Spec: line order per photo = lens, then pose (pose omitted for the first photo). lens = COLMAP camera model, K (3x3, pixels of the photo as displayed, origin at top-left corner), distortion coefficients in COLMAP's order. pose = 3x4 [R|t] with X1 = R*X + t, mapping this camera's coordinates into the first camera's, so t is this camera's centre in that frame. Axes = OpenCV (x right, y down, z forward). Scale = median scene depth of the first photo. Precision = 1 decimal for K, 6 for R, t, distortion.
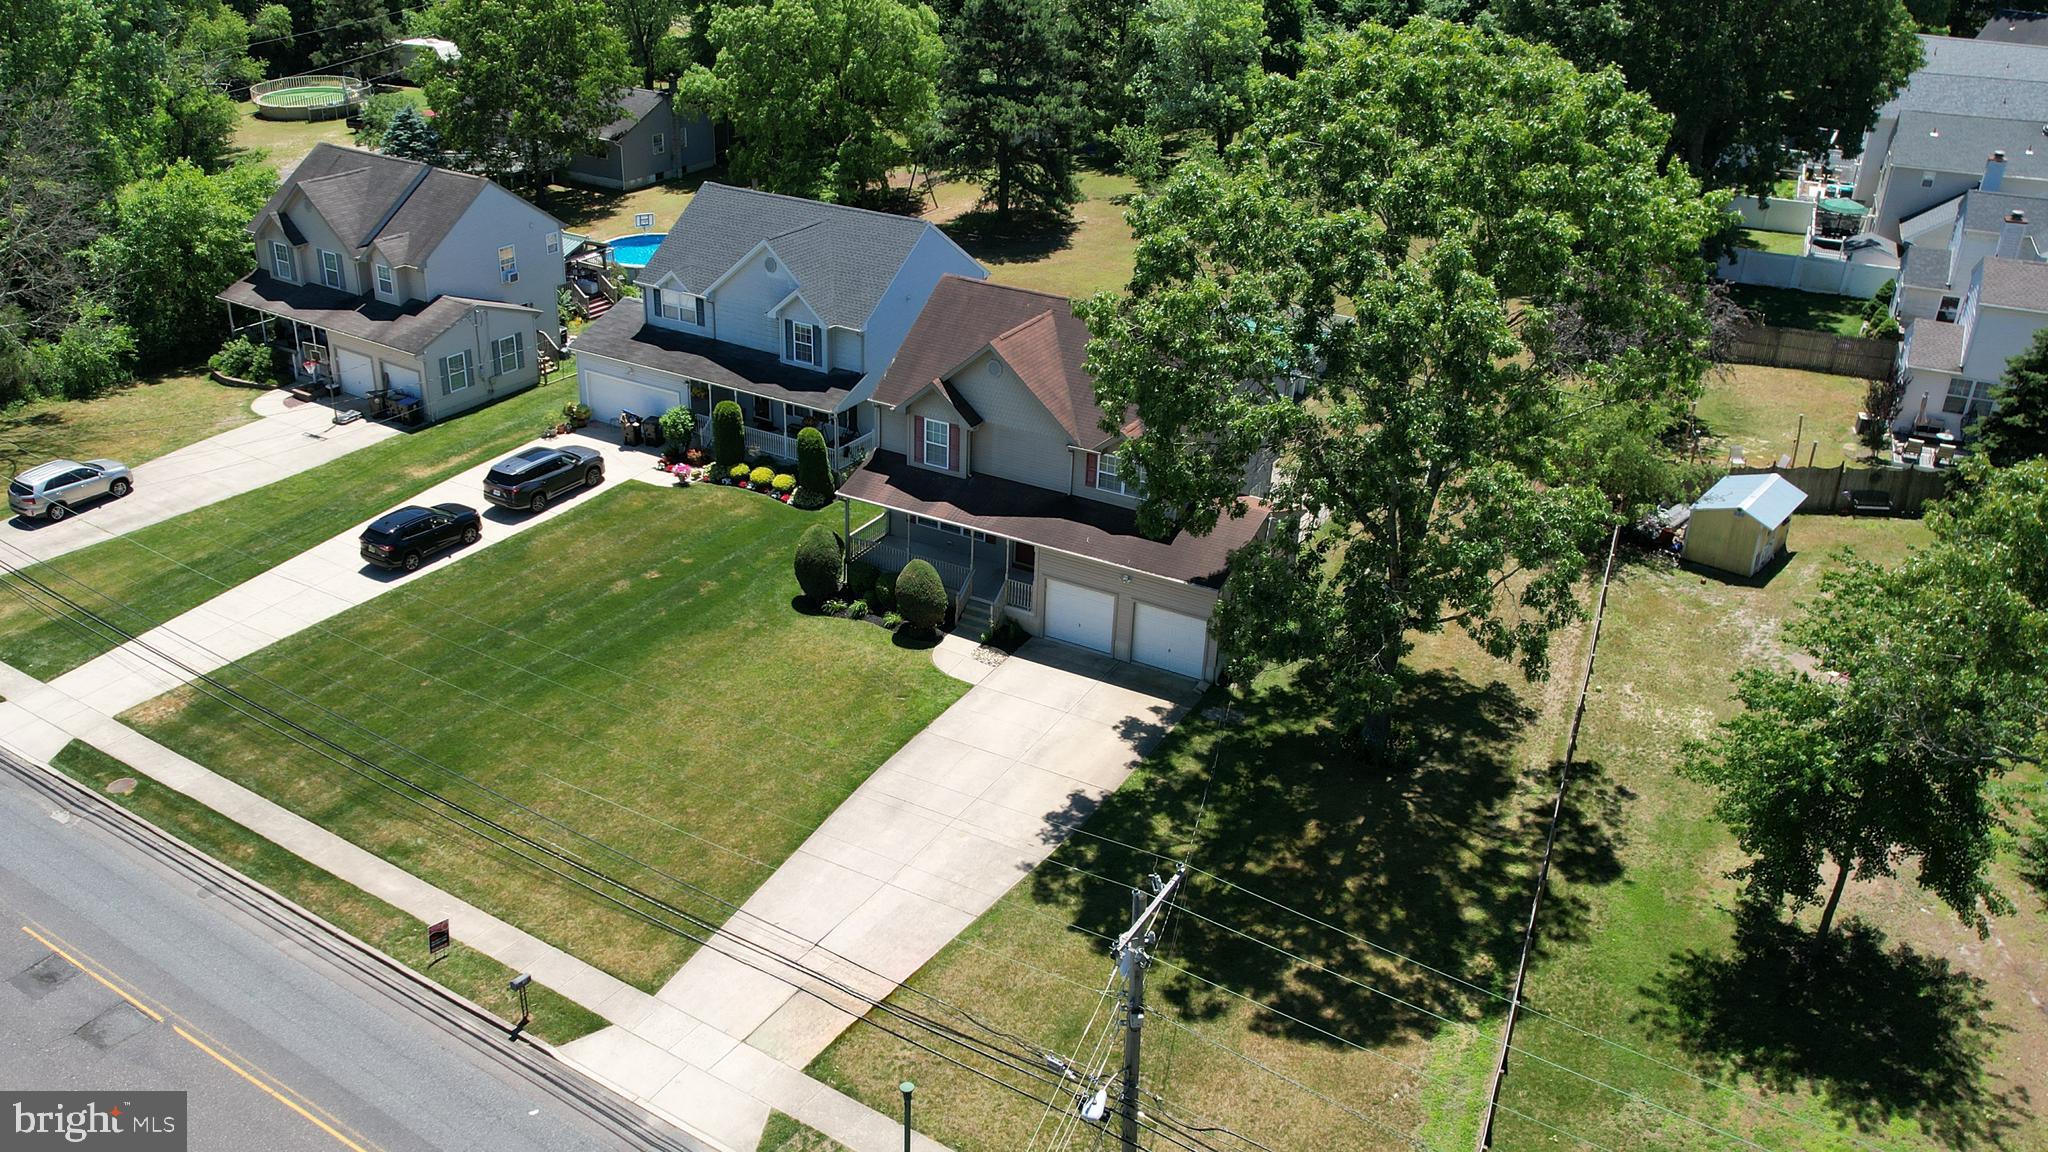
lens RADIAL K [[1800.3, 0, 924.5], [0, 1800.3, 662.9], [0, 0, 1]] dist [-0.044492, -0.009110]
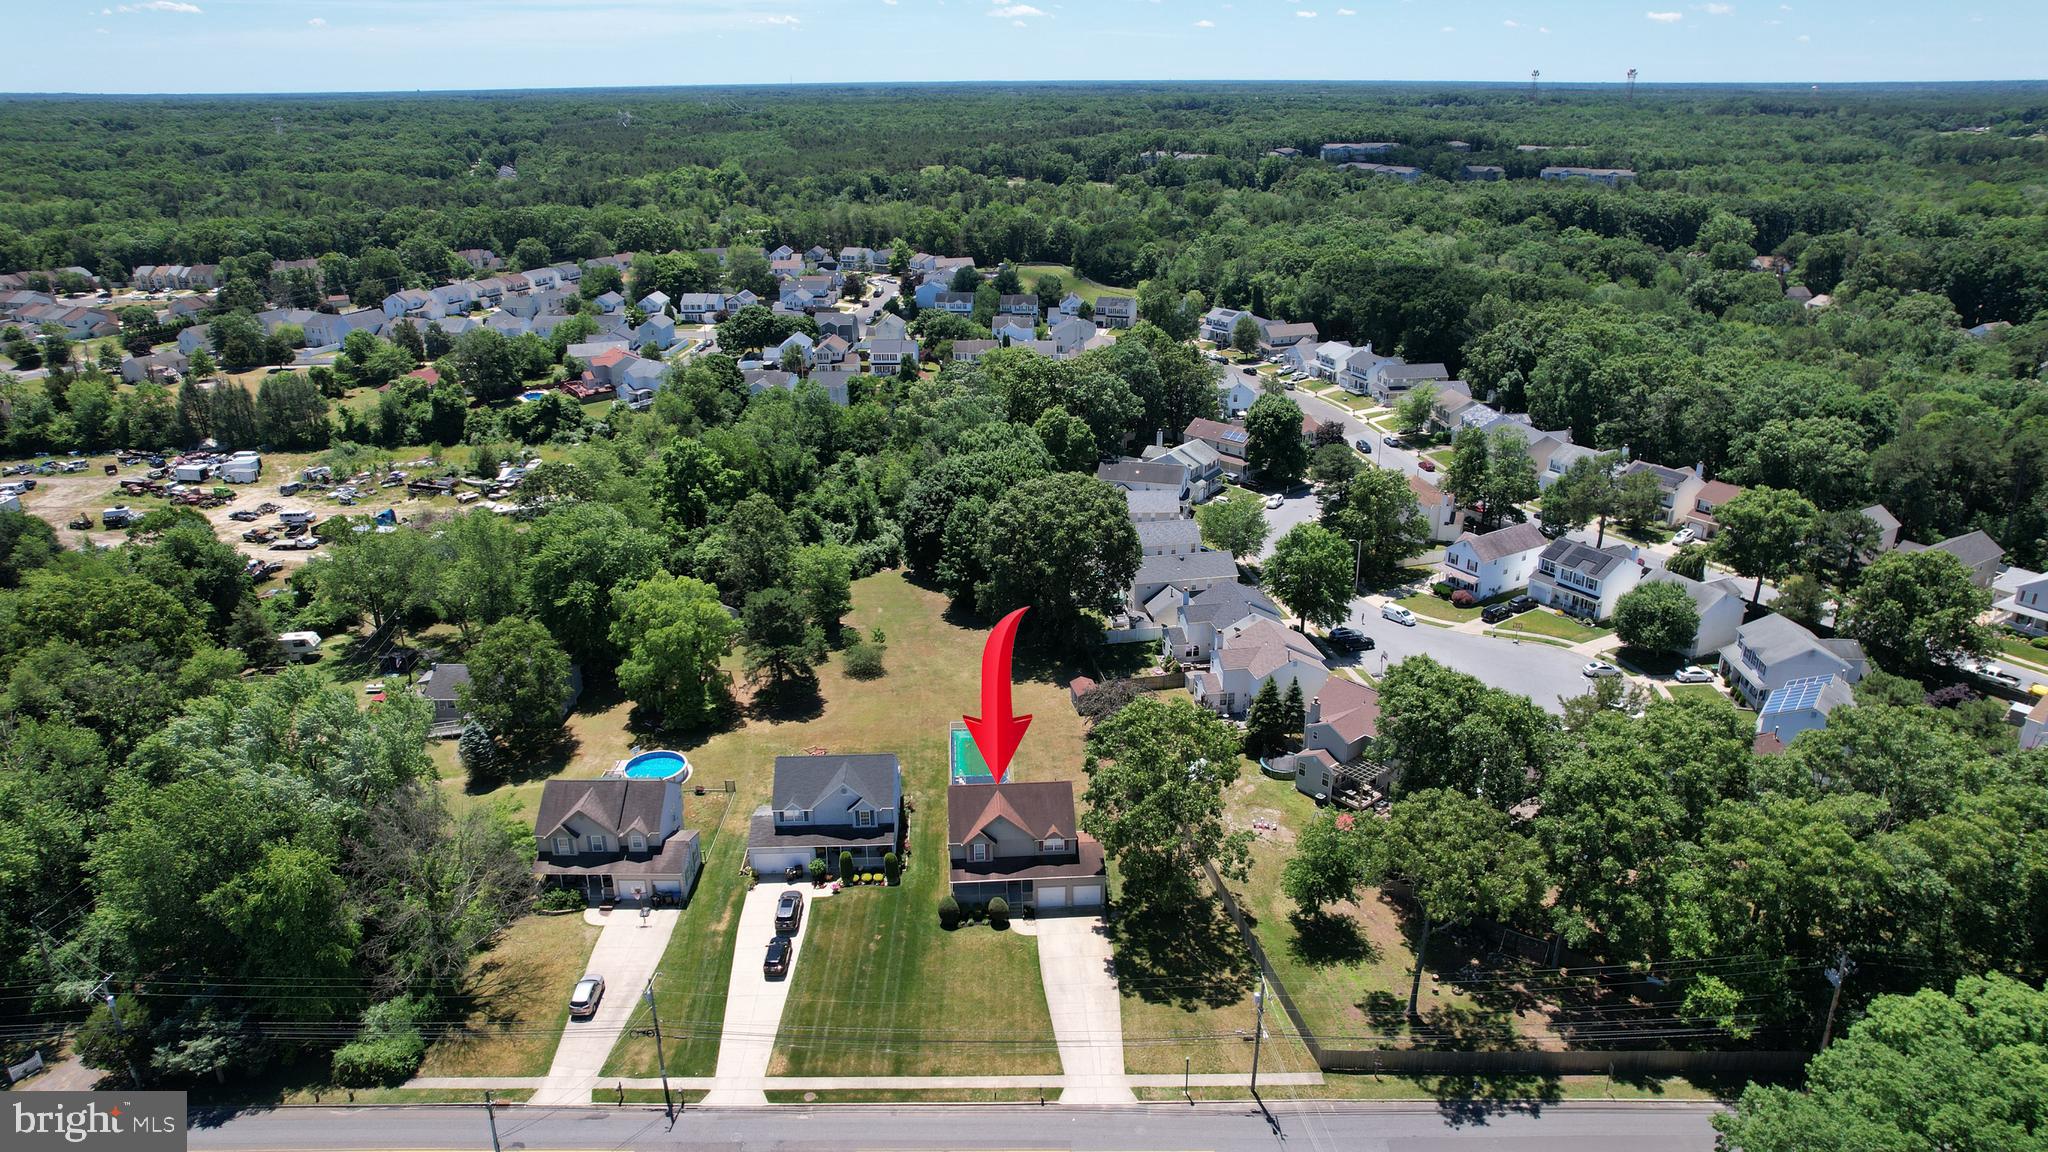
lens RADIAL K [[1313.2, 0, 1030.7], [0, 1313.2, 580.3], [0, 0, 1]] dist [-0.072353, 0.066785]
pose [[0.812640, -0.225324, 0.537444, -0.905655], [0.289113, 0.956615, -0.036090, -0.425564], [-0.505994, 0.184710, 0.842527, -0.771131]]
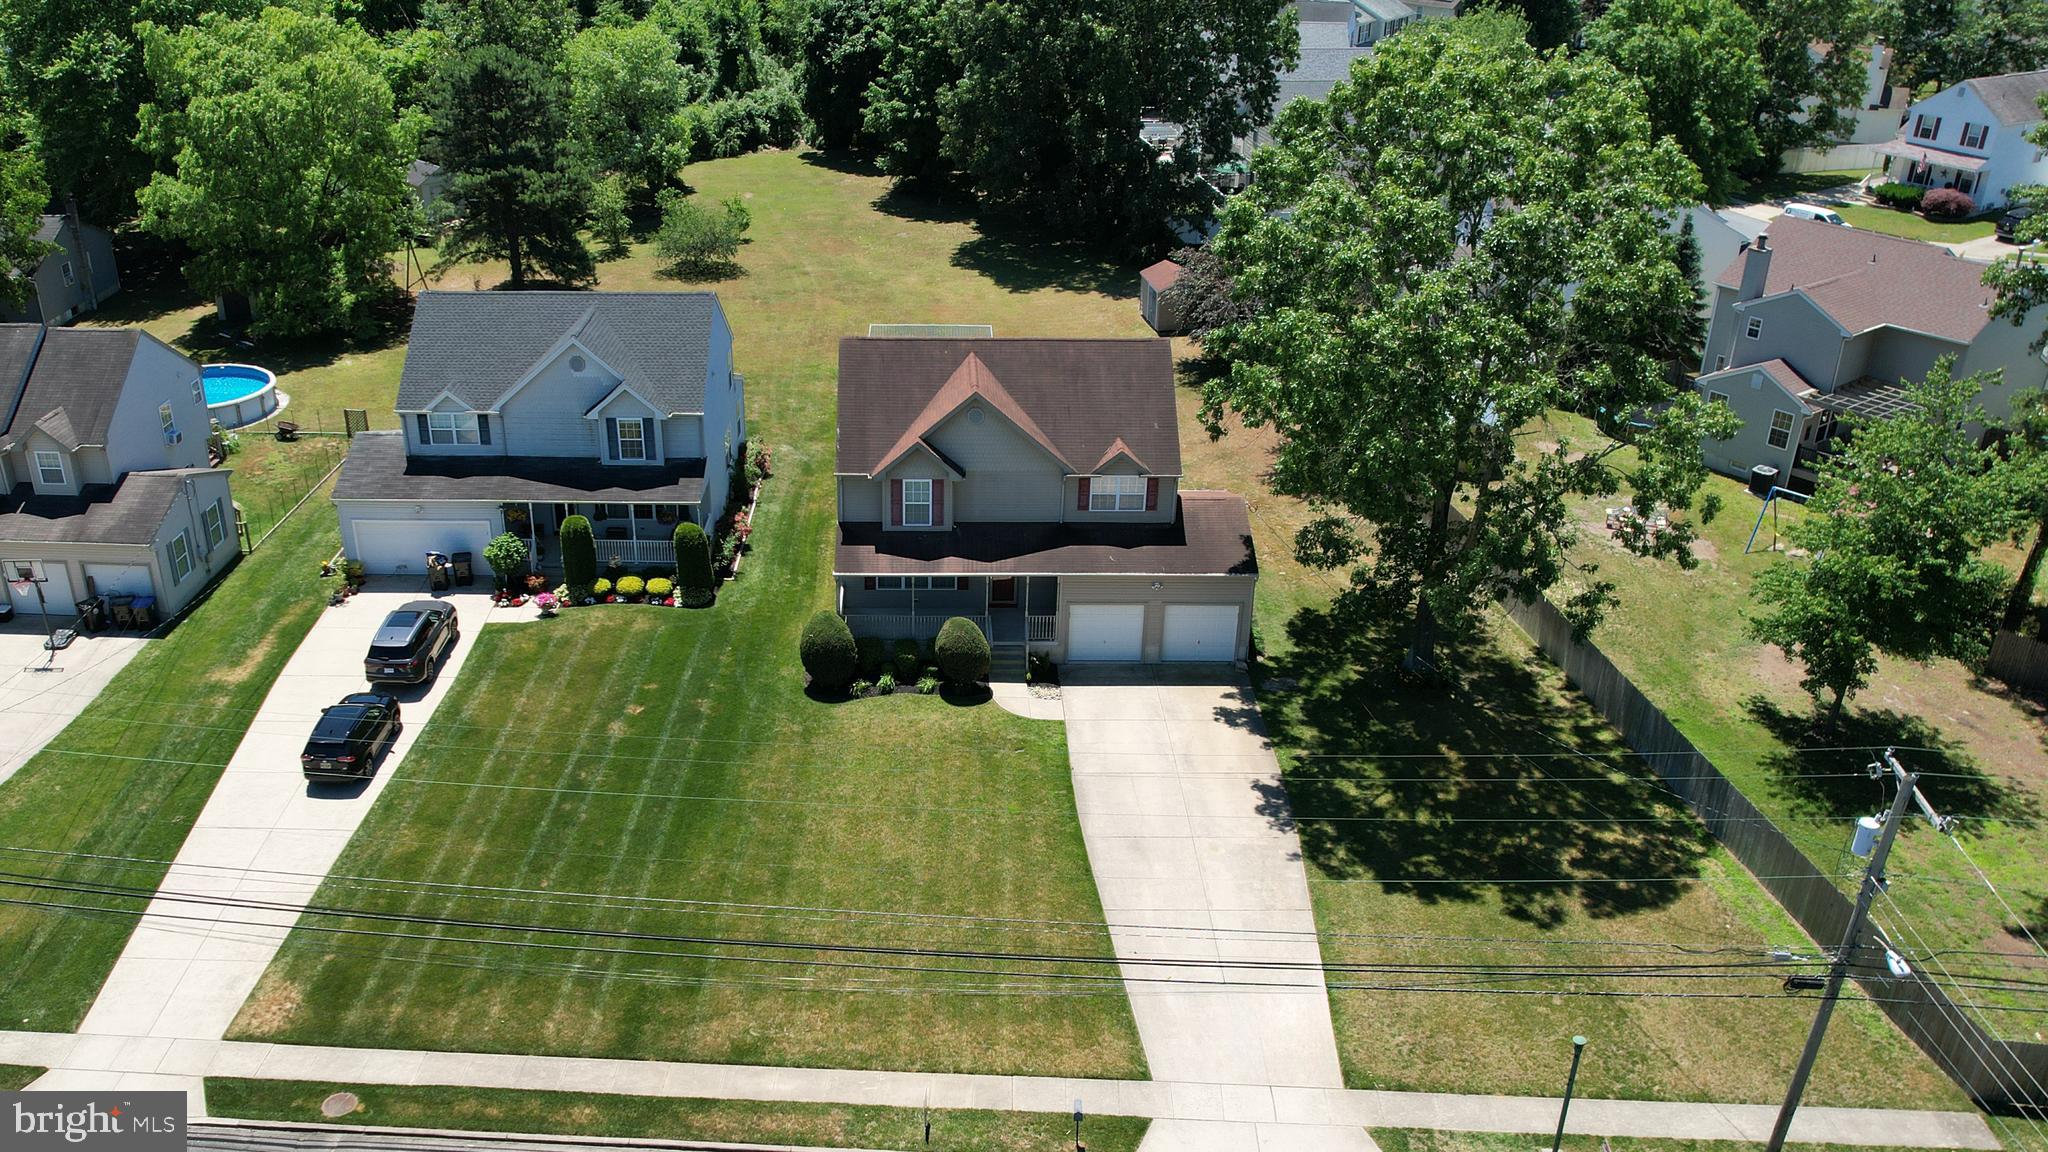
lens RADIAL K [[1800.3, 0, 924.5], [0, 1800.3, 662.9], [0, 0, 1]] dist [-0.044492, -0.009110]
pose [[0.849043, -0.246950, 0.467056, -0.486979], [0.255160, 0.965766, 0.046792, -0.083497], [-0.462623, 0.079446, 0.882989, 0.127393]]
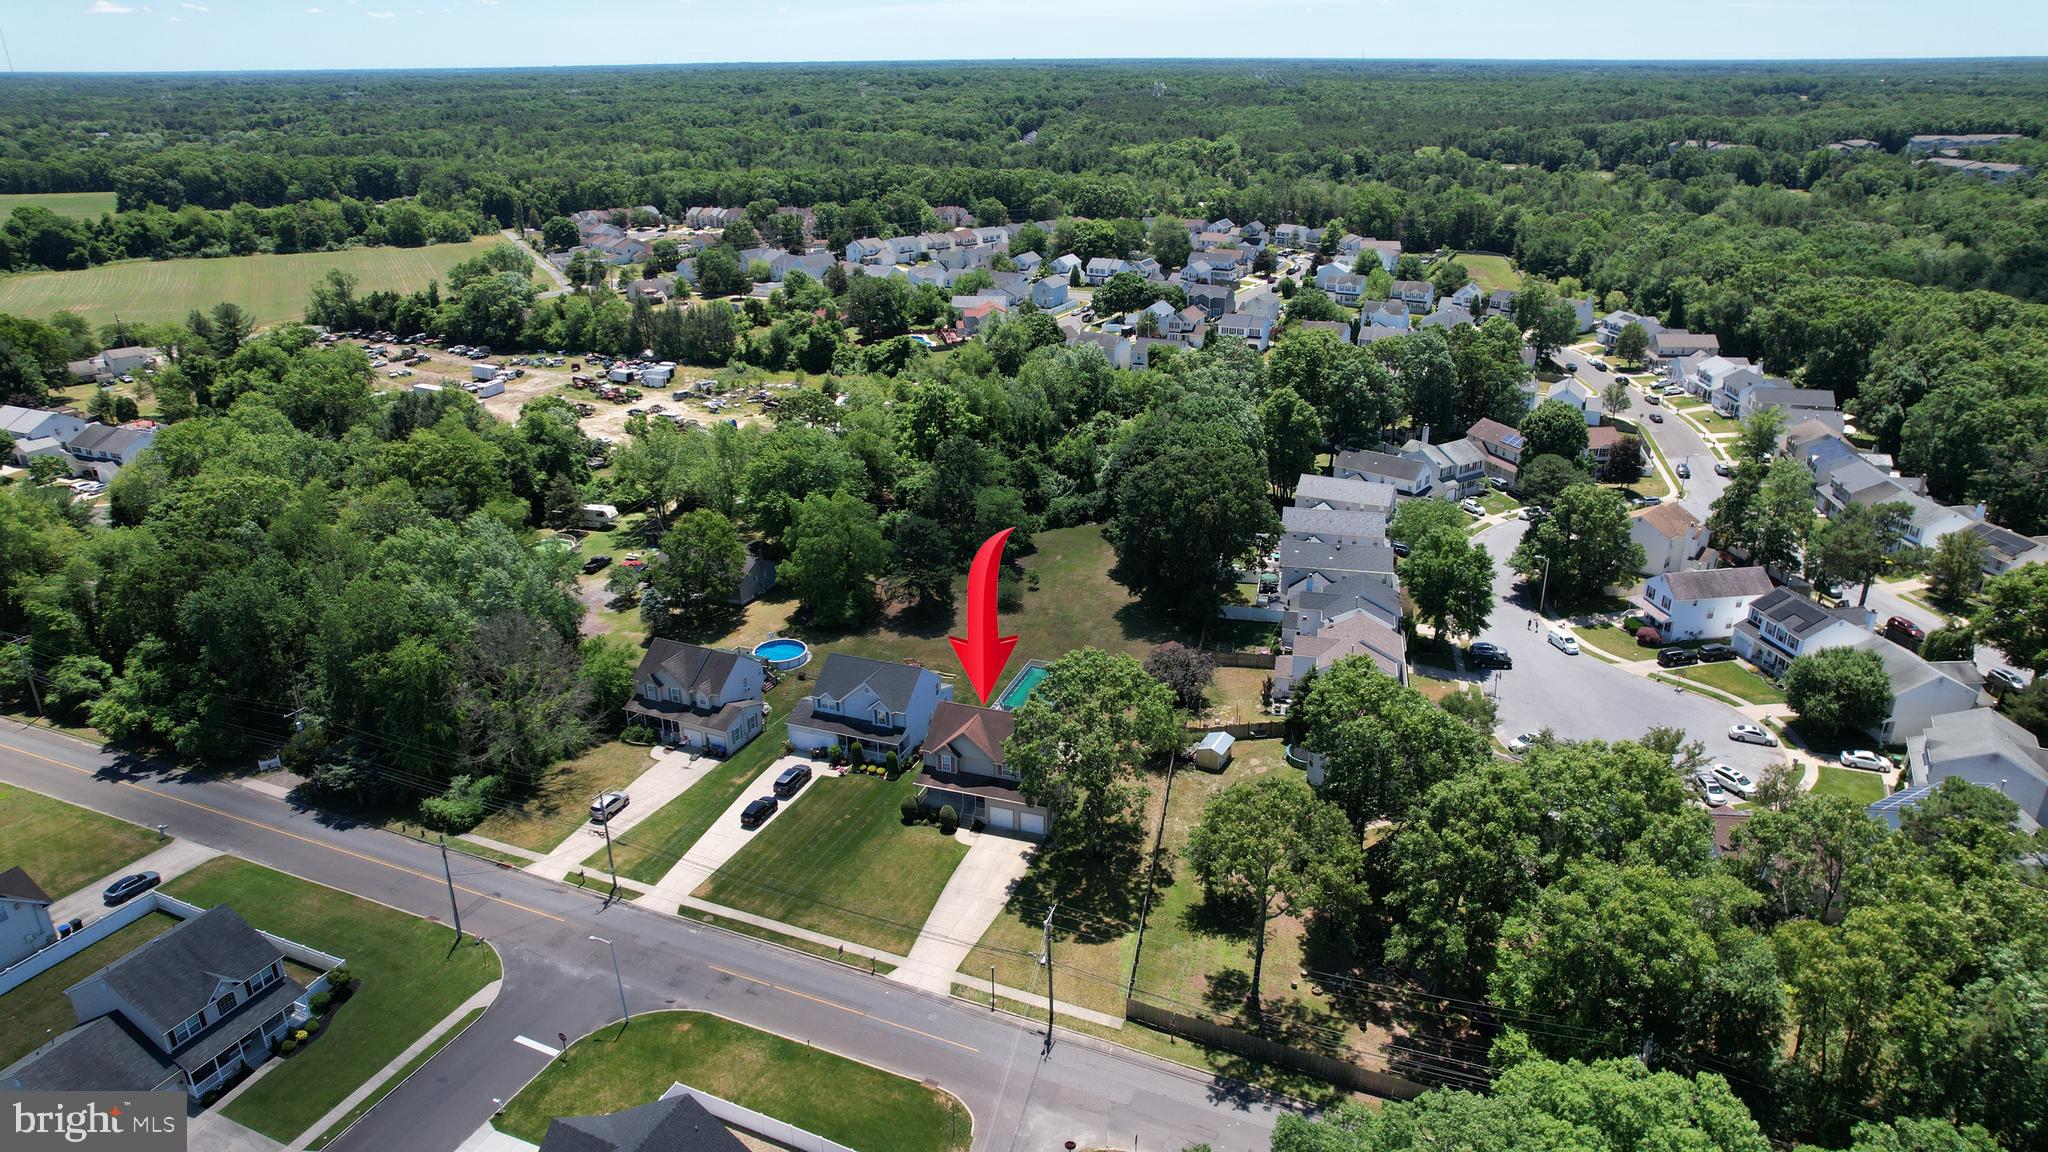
lens RADIAL K [[1313.2, 0, 1030.7], [0, 1313.2, 580.3], [0, 0, 1]] dist [-0.072353, 0.066785]
pose [[0.977503, -0.094426, 0.188607, -0.241354], [0.114163, 0.988748, -0.096664, -0.199805], [-0.177357, 0.116021, 0.977284, -1.199361]]
